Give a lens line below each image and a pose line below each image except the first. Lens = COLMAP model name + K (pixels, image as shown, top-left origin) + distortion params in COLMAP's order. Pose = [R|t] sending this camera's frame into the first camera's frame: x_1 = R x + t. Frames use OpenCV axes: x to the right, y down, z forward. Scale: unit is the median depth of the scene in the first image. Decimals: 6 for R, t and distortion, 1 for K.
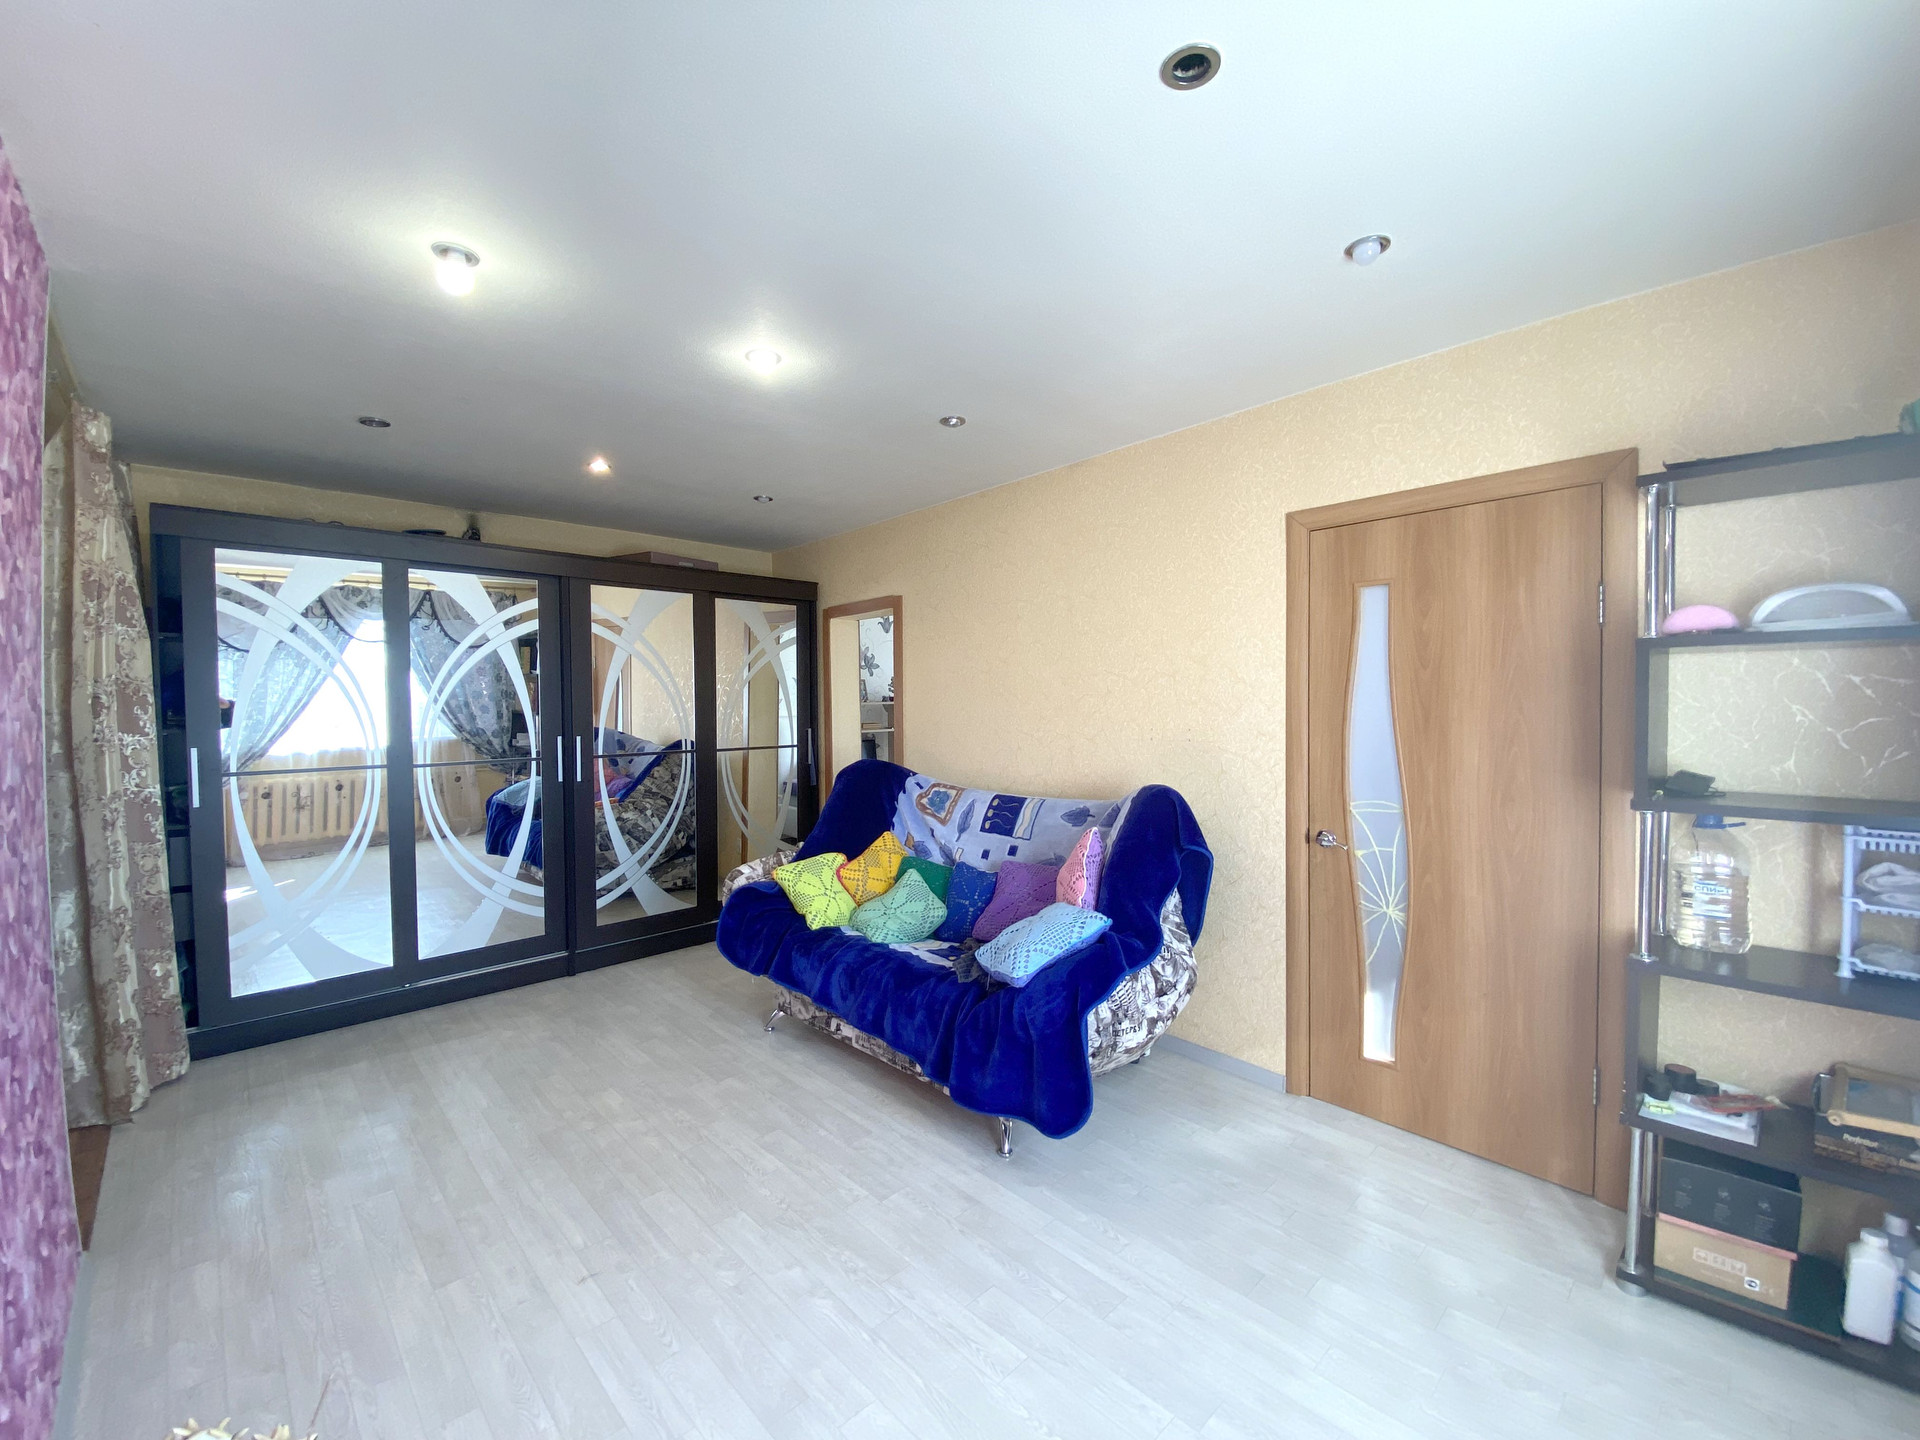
lens RADIAL K [[773.5, 0, 946.3], [0, 773.5, 724.6], [0, 0, 1]] dist [0.057150, -0.041520]
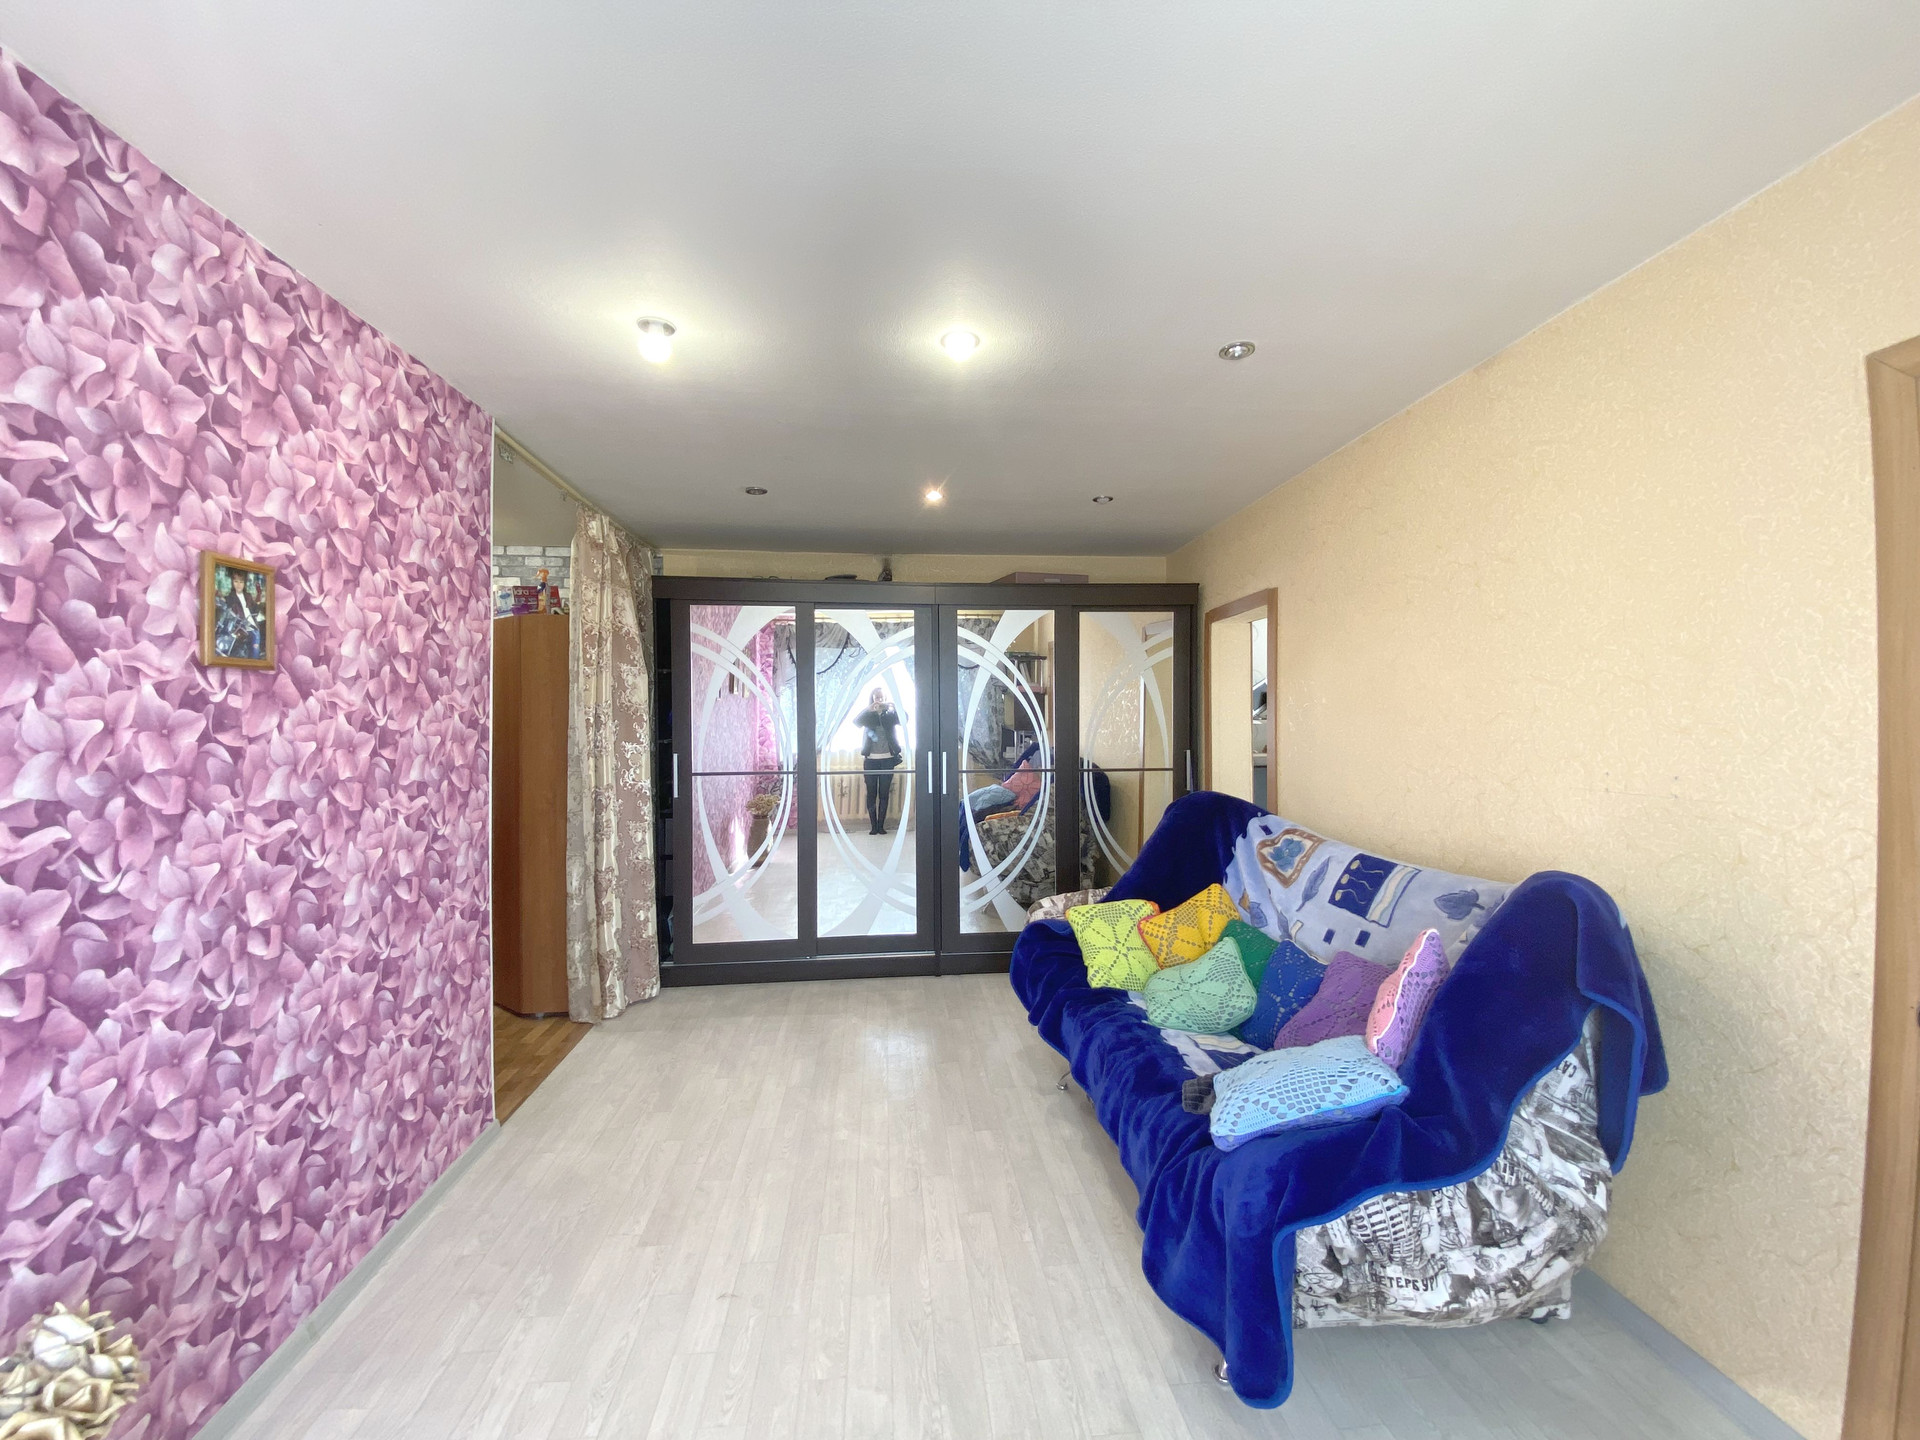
lens RADIAL K [[773.5, 0, 946.3], [0, 773.5, 724.6], [0, 0, 1]] dist [0.057150, -0.041520]
pose [[0.794185, 0.010254, -0.607589, 0.229454], [-0.019892, 0.999760, -0.009129, -0.017619], [0.607350, 0.019336, 0.794199, 0.215438]]
